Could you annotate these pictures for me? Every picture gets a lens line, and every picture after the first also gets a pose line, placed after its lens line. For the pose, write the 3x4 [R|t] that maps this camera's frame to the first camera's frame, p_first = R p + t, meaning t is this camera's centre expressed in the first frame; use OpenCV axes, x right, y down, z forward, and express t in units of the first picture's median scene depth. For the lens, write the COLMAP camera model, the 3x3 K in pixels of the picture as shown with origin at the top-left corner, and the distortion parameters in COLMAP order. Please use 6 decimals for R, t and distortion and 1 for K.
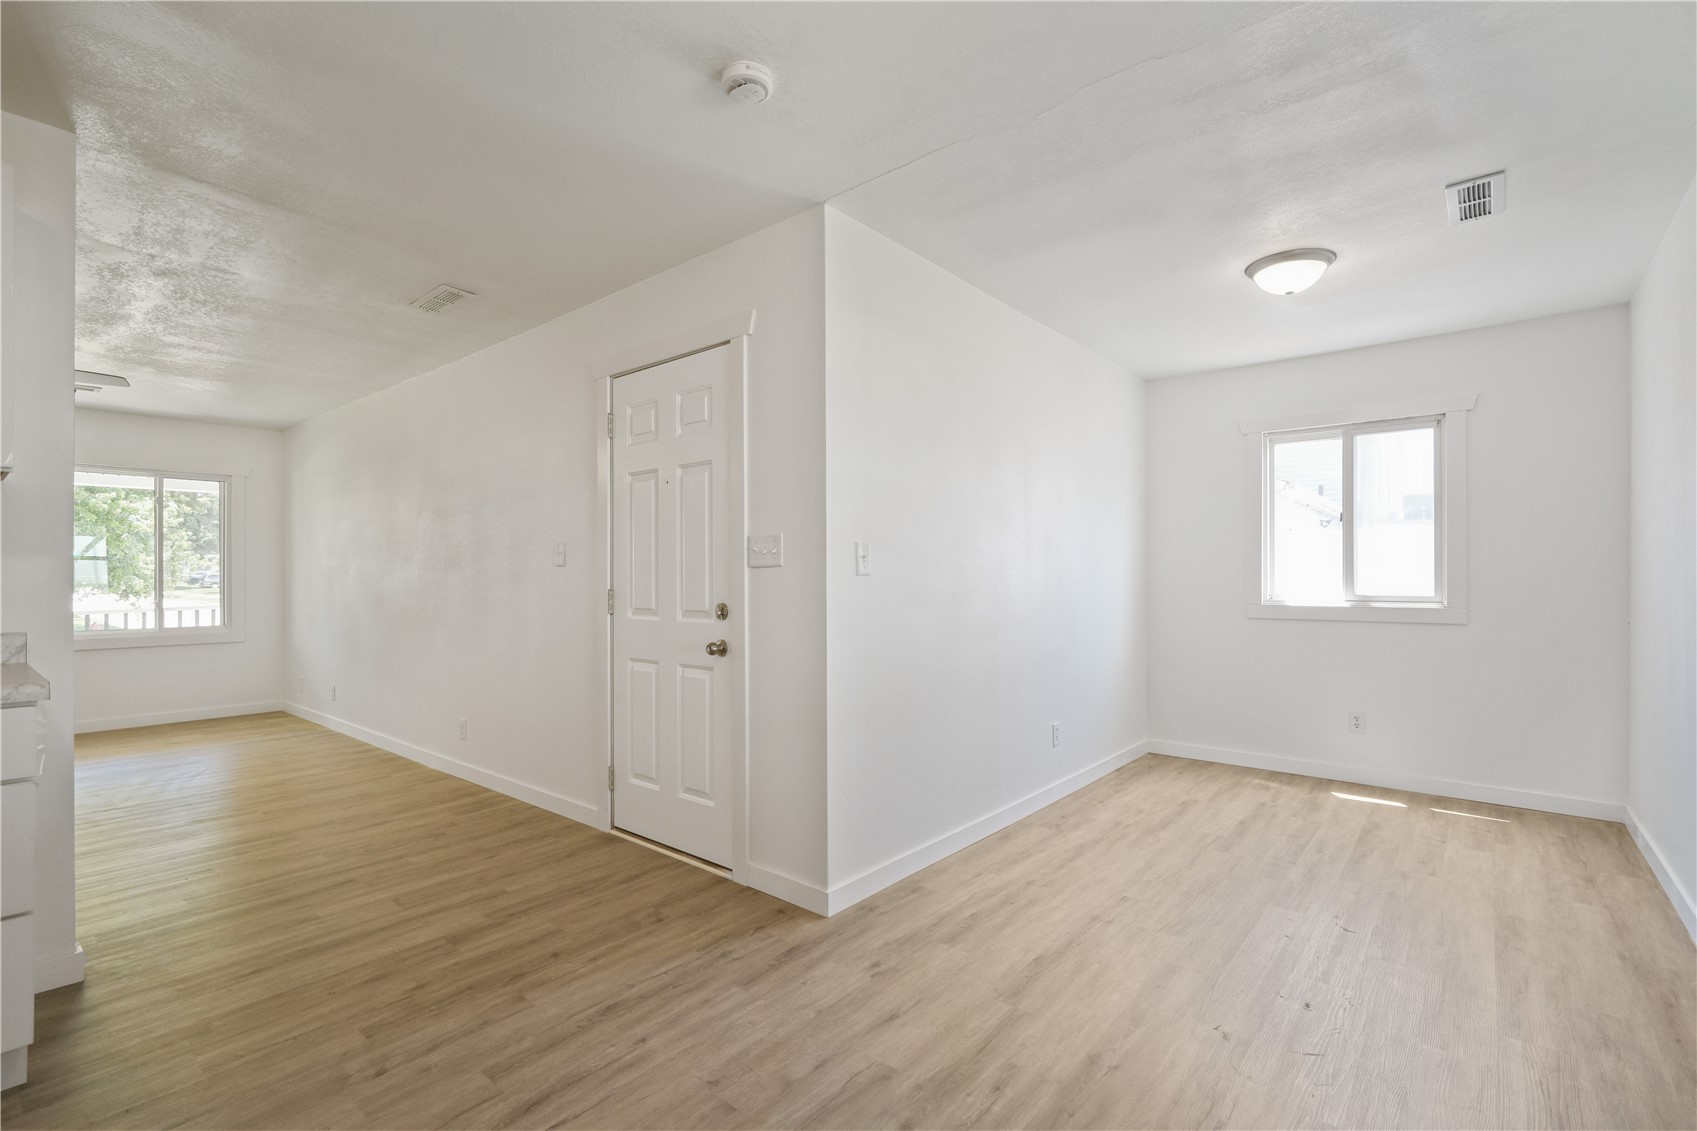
lens RADIAL K [[765.6, 0, 851.5], [0, 765.6, 572.8], [0, 0, 1]] dist [-0.010991, 0.002546]
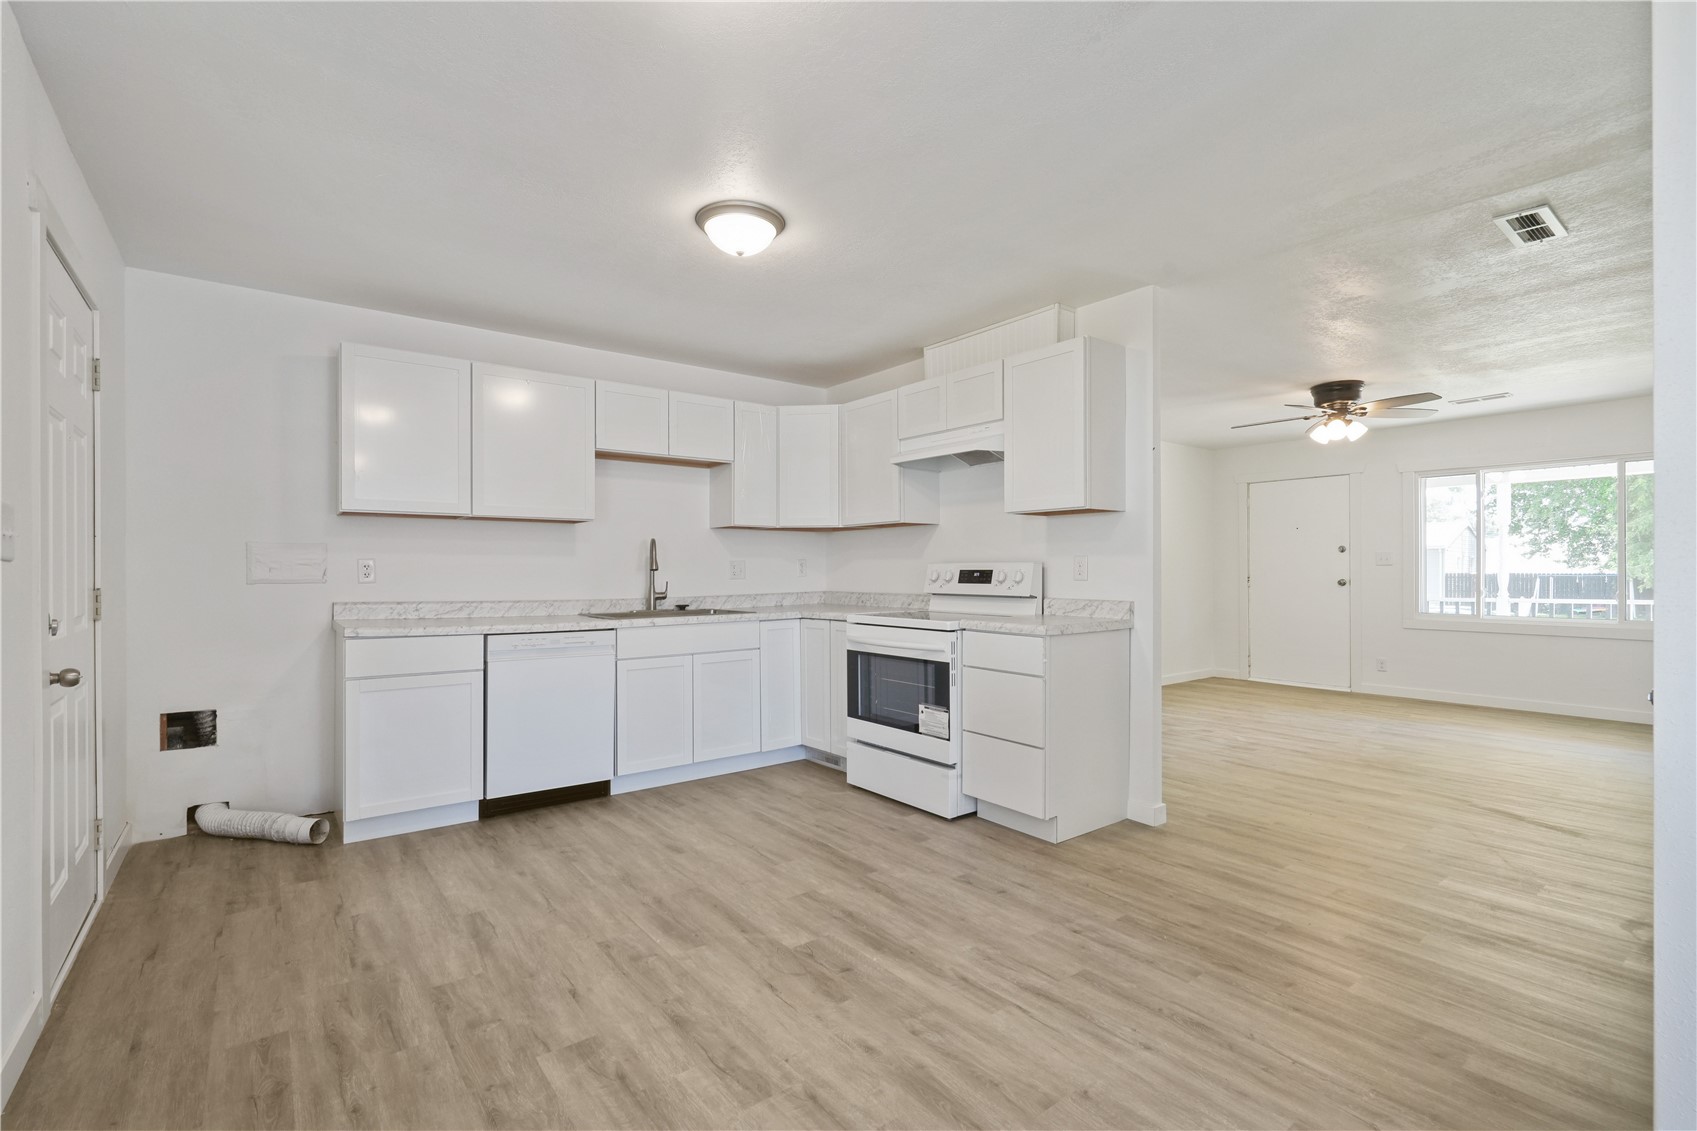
lens RADIAL K [[765.6, 0, 844.3], [0, 765.6, 569.7], [0, 0, 1]] dist [-0.010991, 0.002546]
pose [[-0.226269, 0.003821, -0.974057, 0.488747], [0.006656, 0.999975, 0.002377, 0.000785], [0.974042, -0.005945, -0.226289, 0.549662]]
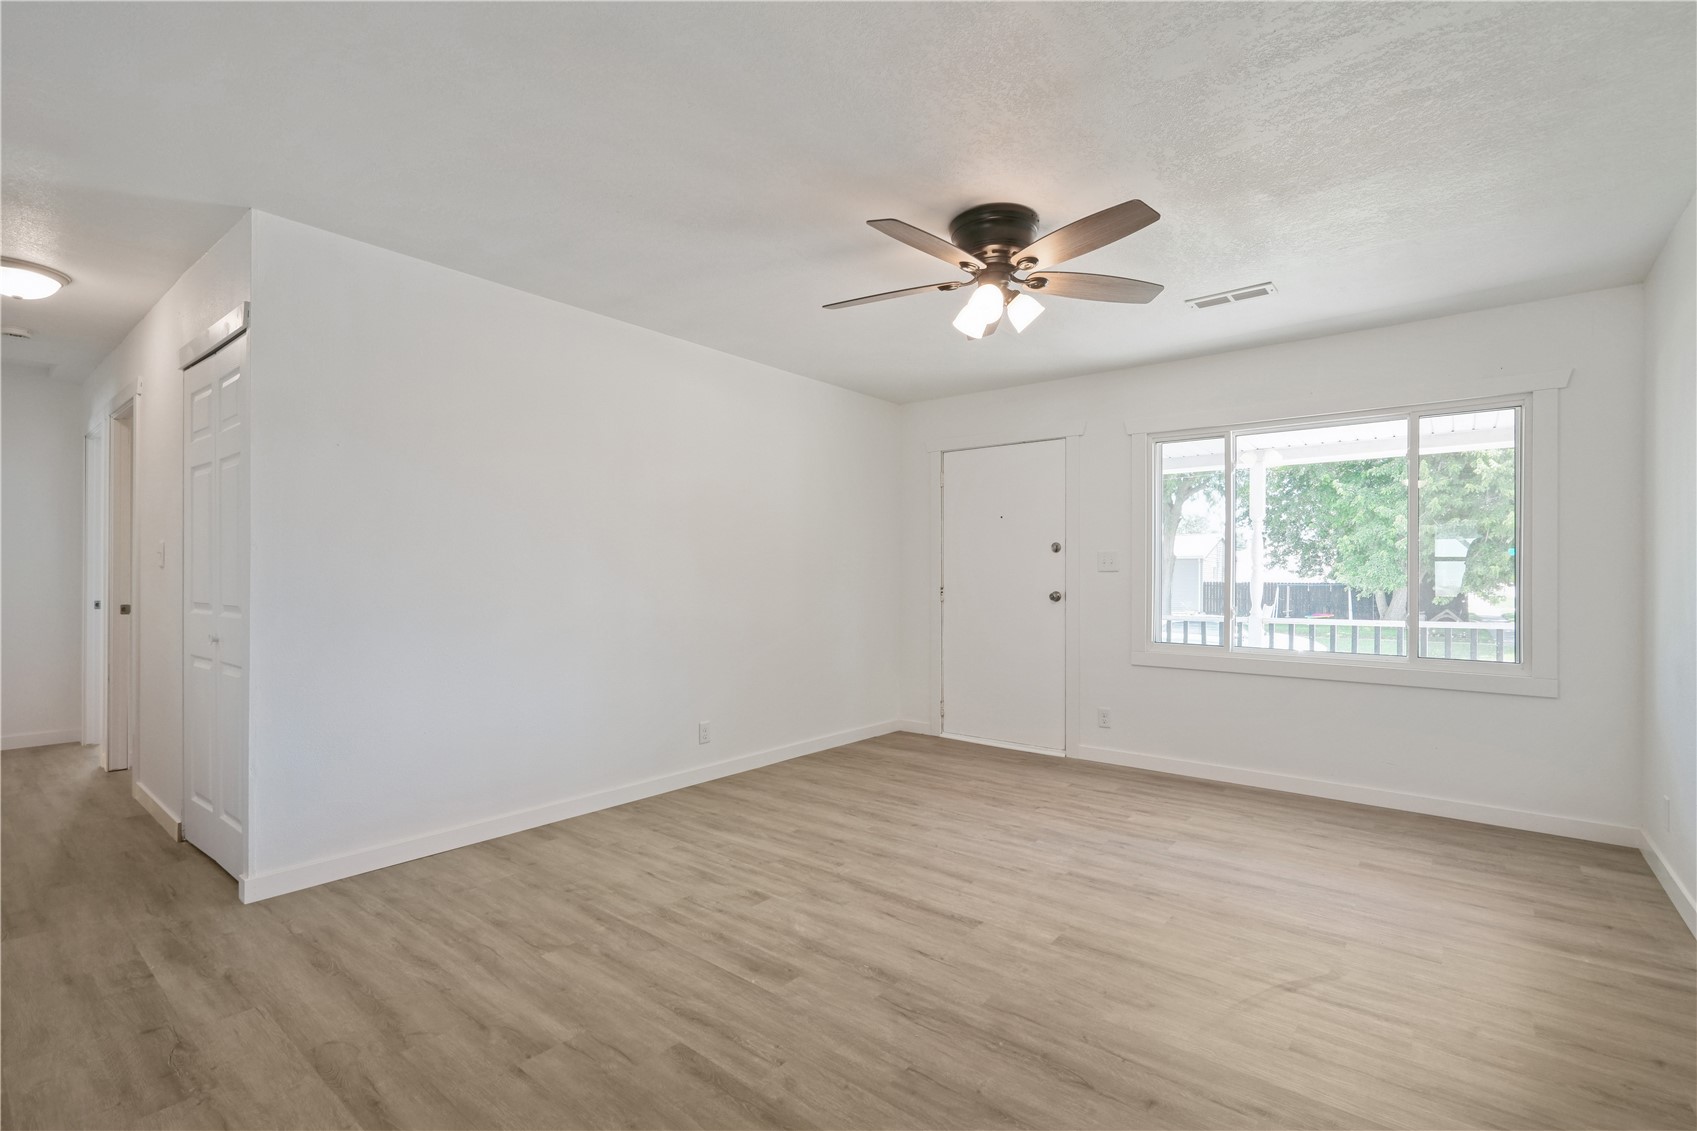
lens RADIAL K [[765.6, 0, 850.8], [0, 765.6, 572.8], [0, 0, 1]] dist [-0.010991, 0.002546]
pose [[0.005370, -0.000421, -0.999985, -0.580698], [-0.001439, 0.999999, -0.000429, 0.007844], [0.999985, 0.001441, 0.005370, 1.094263]]
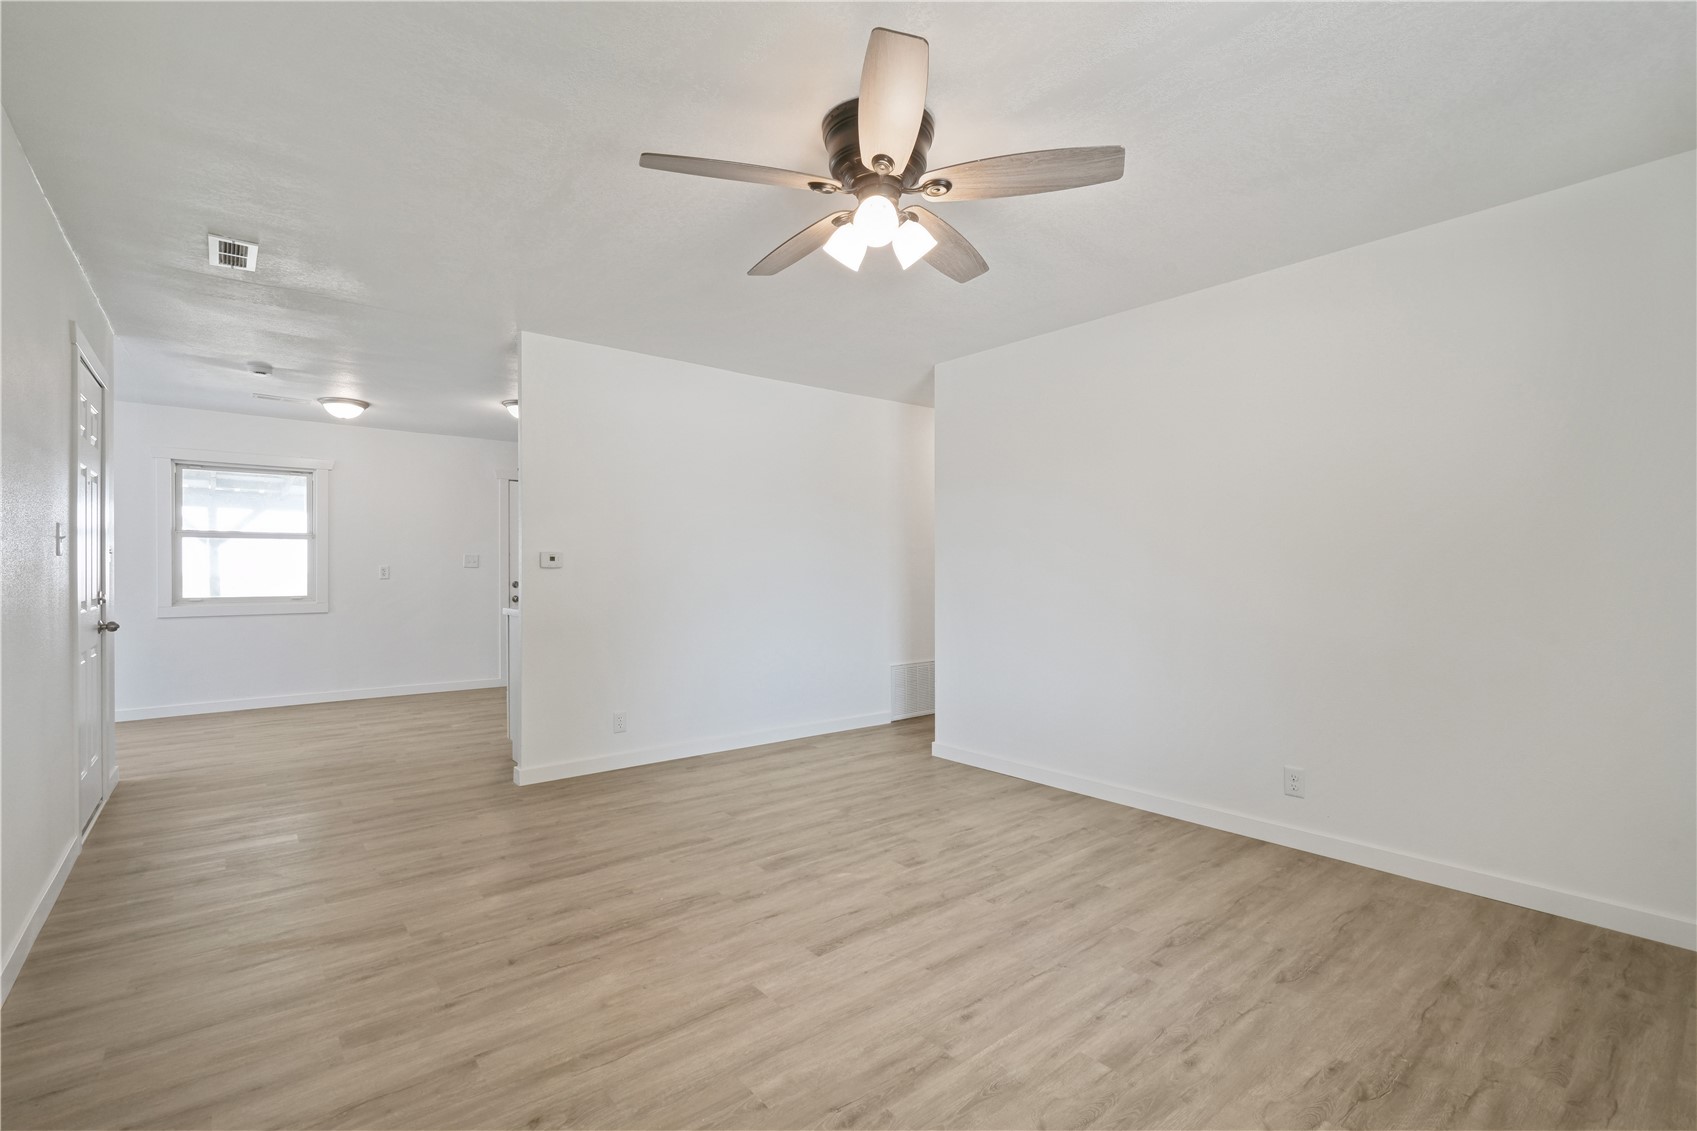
lens RADIAL K [[765.6, 0, 845.3], [0, 765.6, 569.7], [0, 0, 1]] dist [-0.010991, 0.002546]
pose [[-0.980570, 0.003870, 0.196131, -1.629366], [0.003283, 0.999989, -0.003321, 0.013133], [-0.196142, -0.002613, -0.980572, 2.008640]]
